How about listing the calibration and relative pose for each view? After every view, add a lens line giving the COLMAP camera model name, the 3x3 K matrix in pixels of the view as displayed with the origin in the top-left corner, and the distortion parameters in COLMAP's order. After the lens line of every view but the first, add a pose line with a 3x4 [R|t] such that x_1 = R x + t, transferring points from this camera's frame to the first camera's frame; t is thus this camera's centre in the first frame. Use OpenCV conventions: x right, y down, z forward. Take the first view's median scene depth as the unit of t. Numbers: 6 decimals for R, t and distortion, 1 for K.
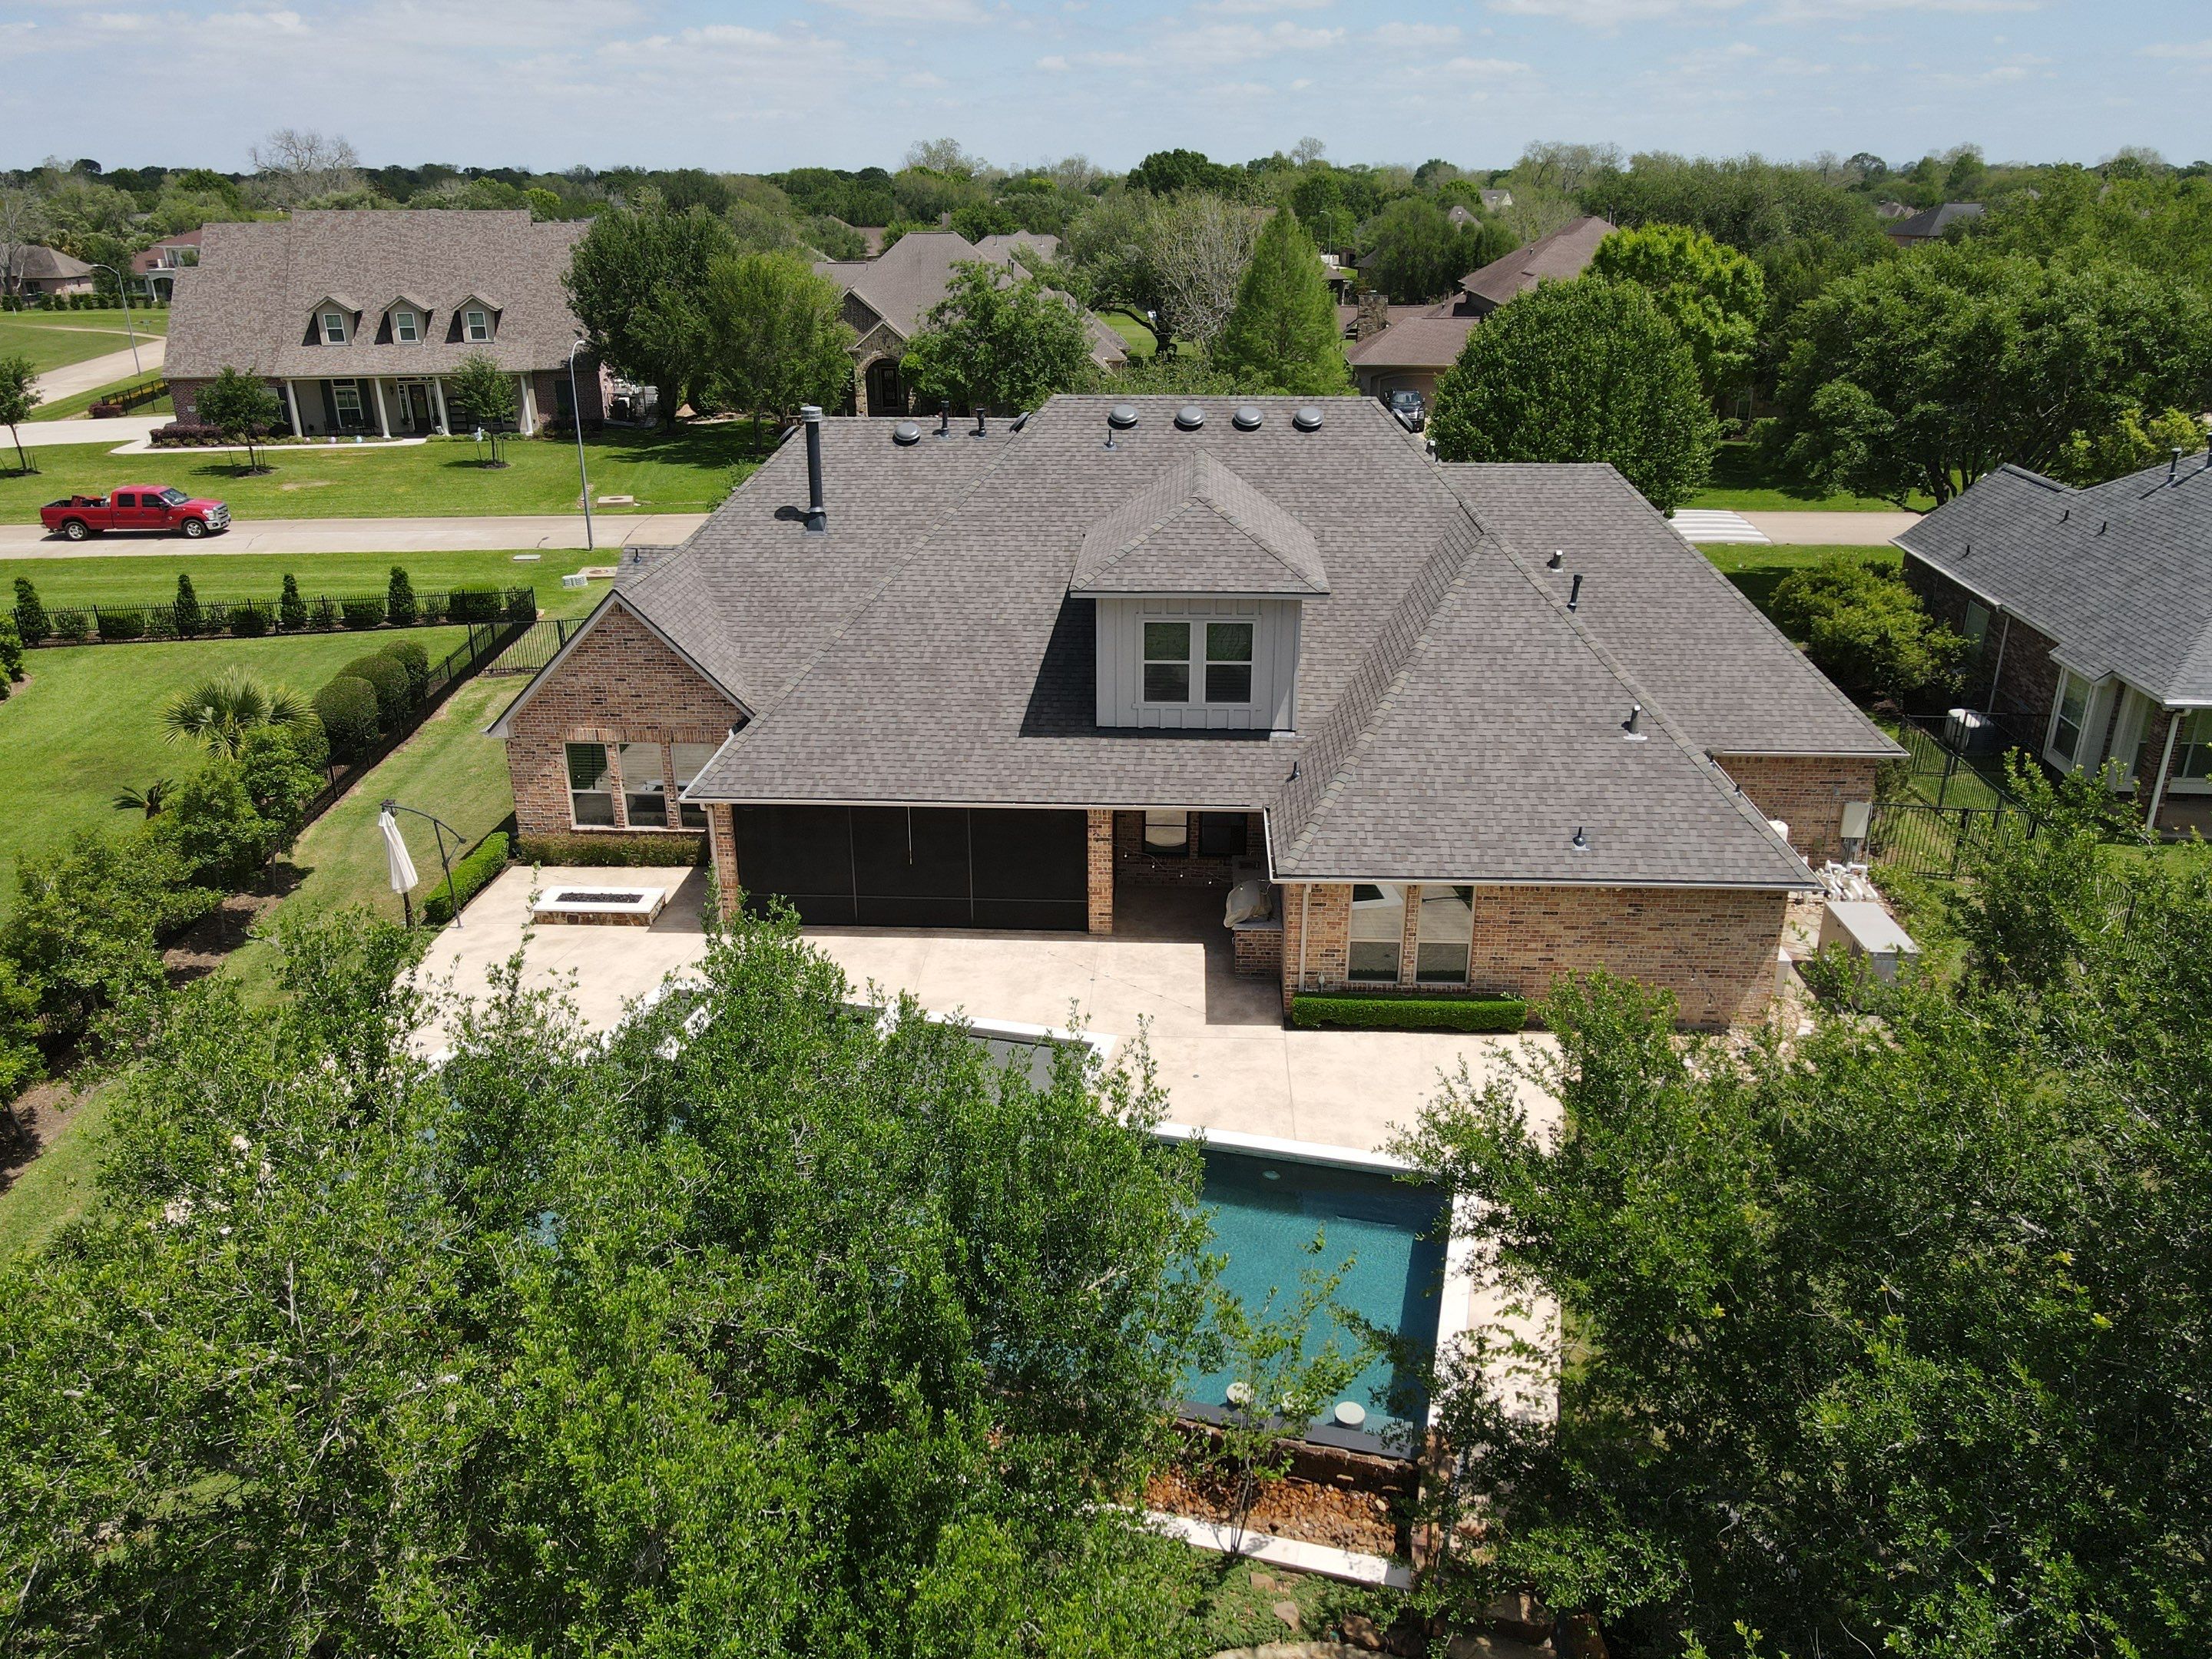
lens RADIAL K [[1617.3, 0, 1106.0], [0, 1617.3, 829.5], [0, 0, 1]] dist [0.011023, -0.003172]
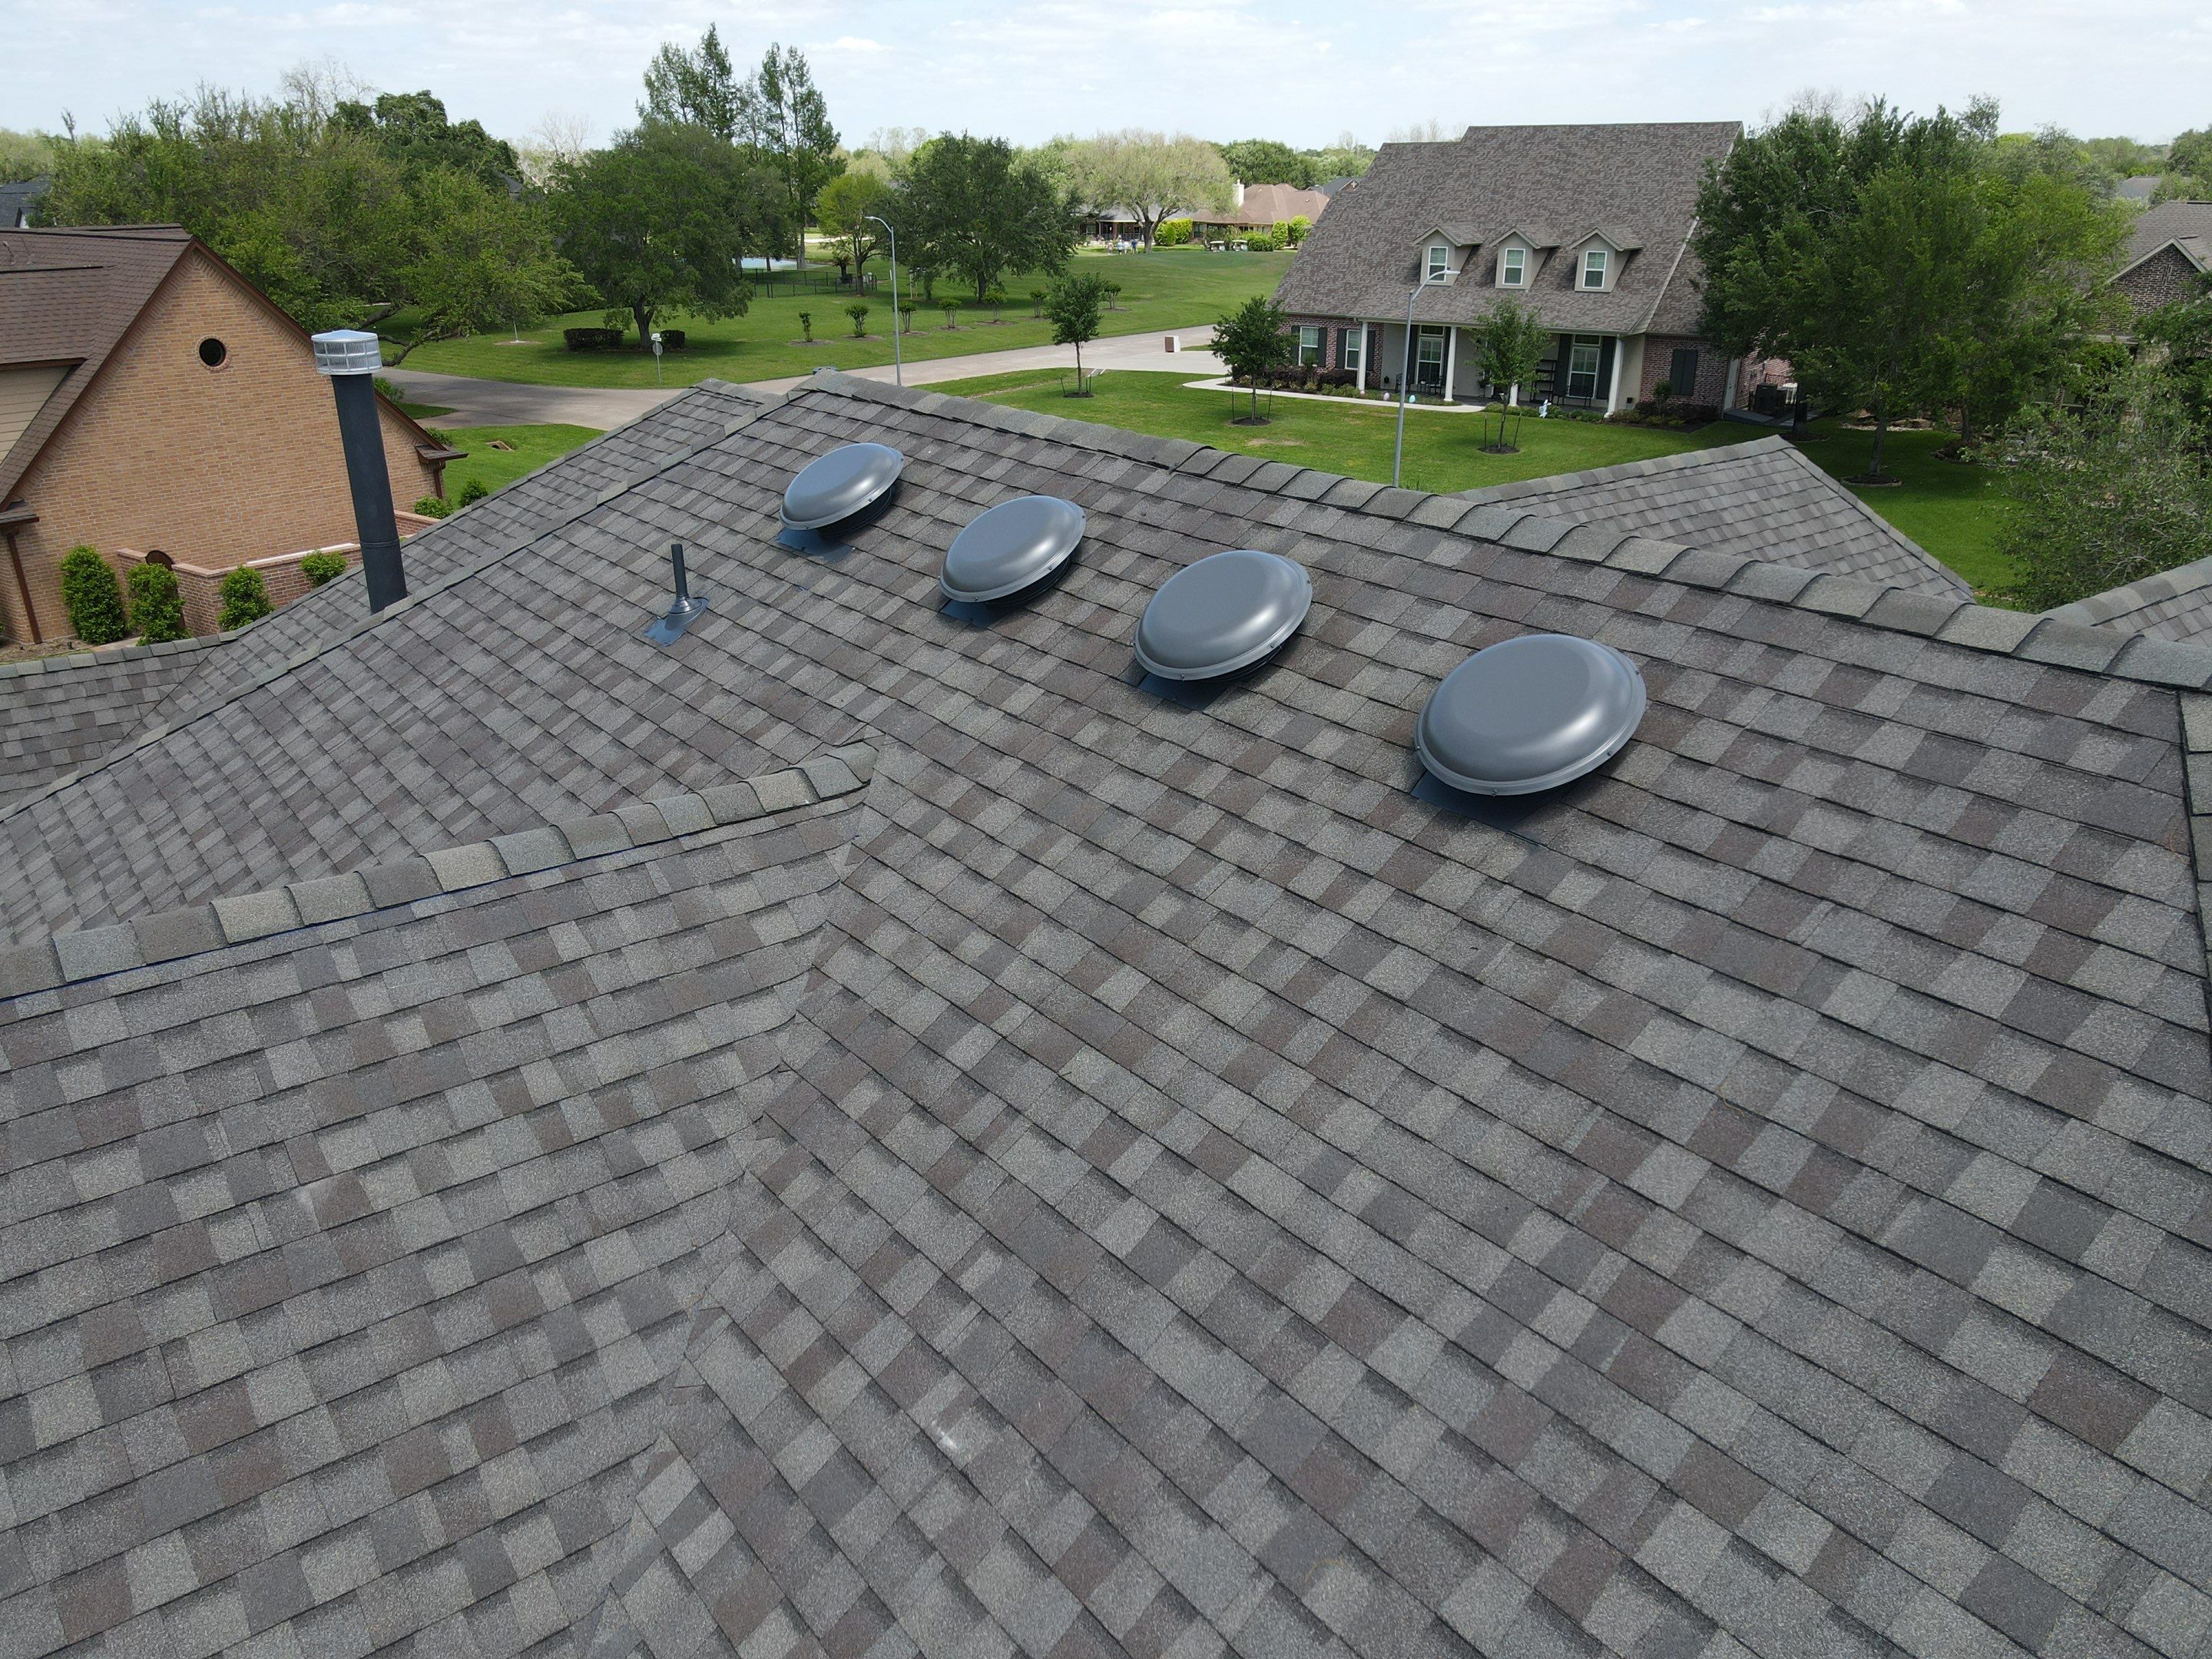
lens RADIAL K [[1604.3, 0, 1106.0], [0, 1604.3, 829.5], [0, 0, 1]] dist [0.017686, 0.002073]
pose [[0.650034, 0.293629, -0.700883, 0.180737], [-0.285117, 0.949189, 0.133223, -0.234577], [0.704389, 0.113234, 0.700724, 0.824360]]
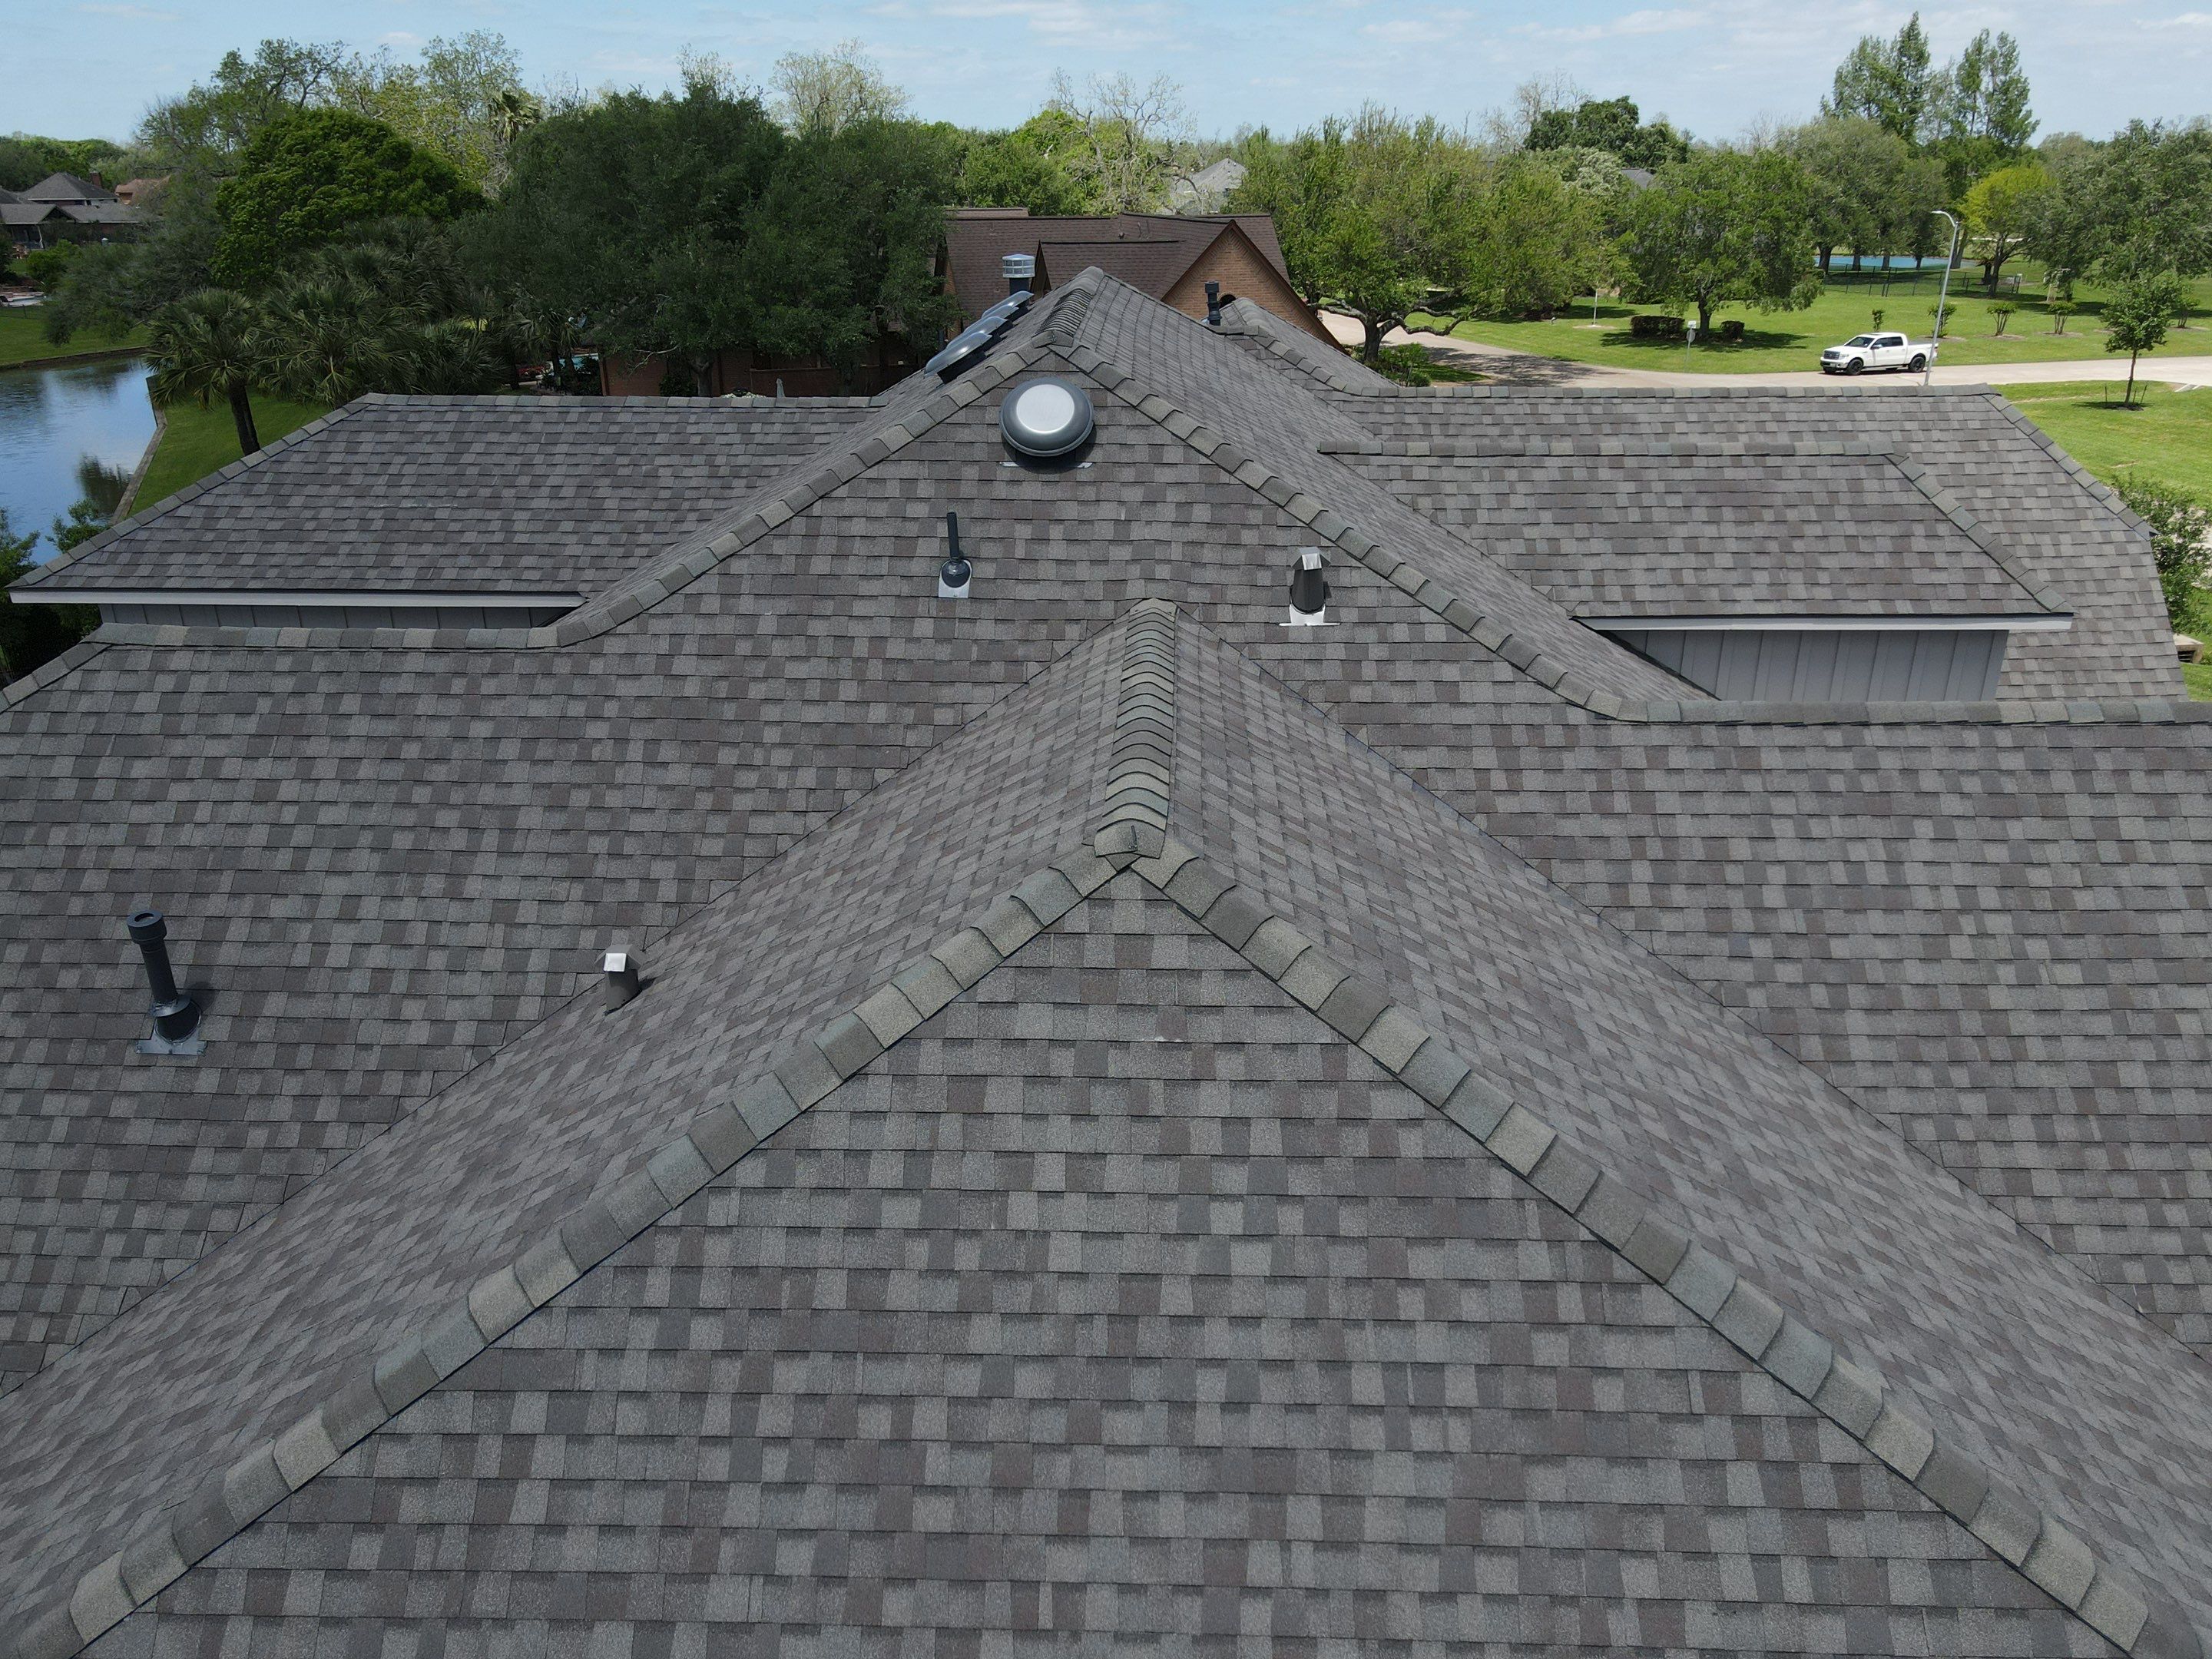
lens RADIAL K [[1611.9, 0, 1106.0], [0, 1611.9, 829.5], [0, 0, 1]] dist [0.013149, 0.006624]
pose [[0.021120, 0.381818, -0.923996, 0.466365], [-0.365401, 0.863212, 0.348349, -0.279423], [0.930611, 0.330272, 0.157747, 0.938214]]
